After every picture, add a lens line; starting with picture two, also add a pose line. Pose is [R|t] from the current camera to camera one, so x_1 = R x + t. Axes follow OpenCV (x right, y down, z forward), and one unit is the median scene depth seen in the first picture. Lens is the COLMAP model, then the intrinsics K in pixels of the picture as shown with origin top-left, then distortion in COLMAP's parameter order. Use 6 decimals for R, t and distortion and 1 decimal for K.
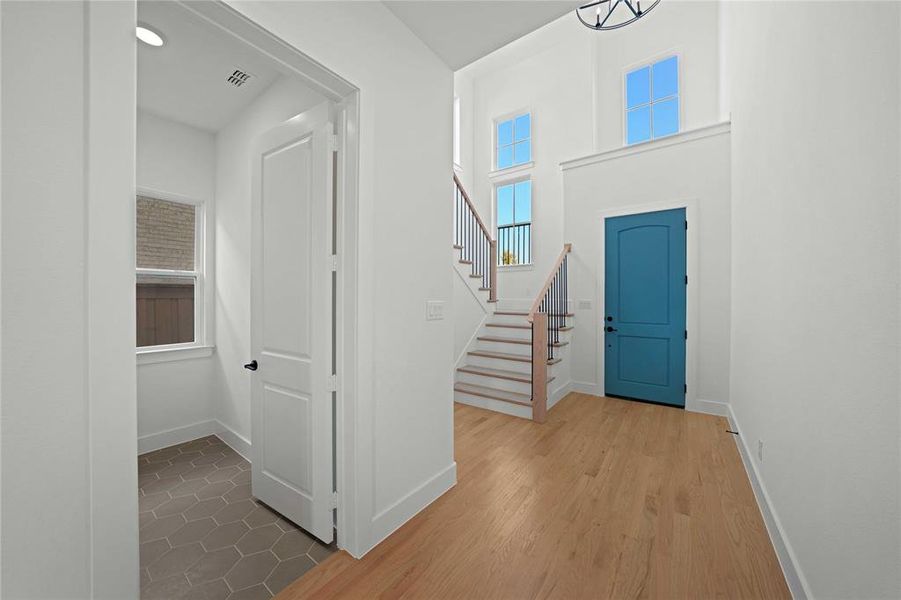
lens RADIAL K [[312.8, 0, 452.1], [0, 312.8, 299.5], [0, 0, 1]] dist [-0.000817, 0.000066]
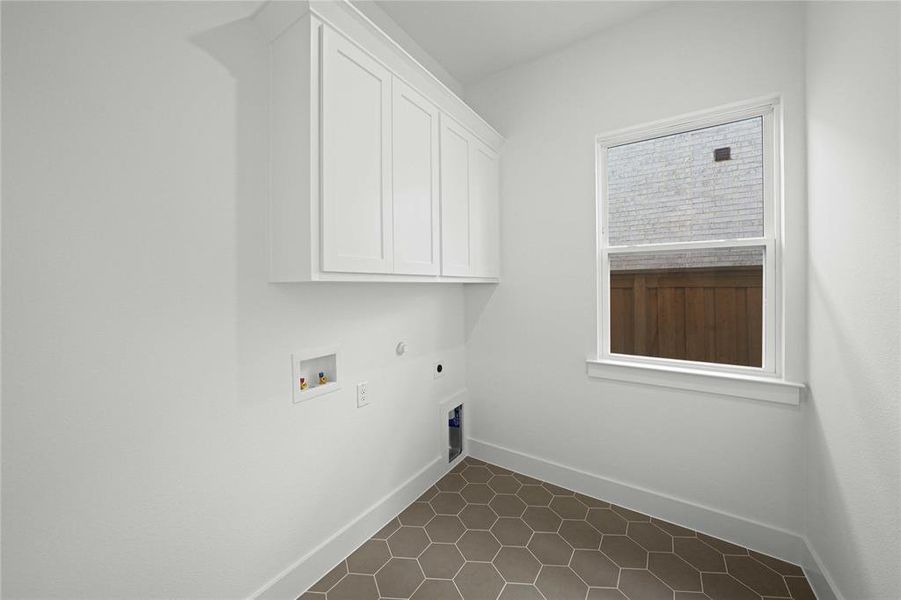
lens RADIAL K [[317.7, 0, 450.1], [0, 317.7, 286.3], [0, 0, 1]] dist [-0.000277, 0.000006]
pose [[0.066034, 0.004232, -0.997808, -0.290858], [0.006031, 0.999971, 0.004640, -0.016146], [0.997799, -0.006324, 0.066006, 0.399628]]
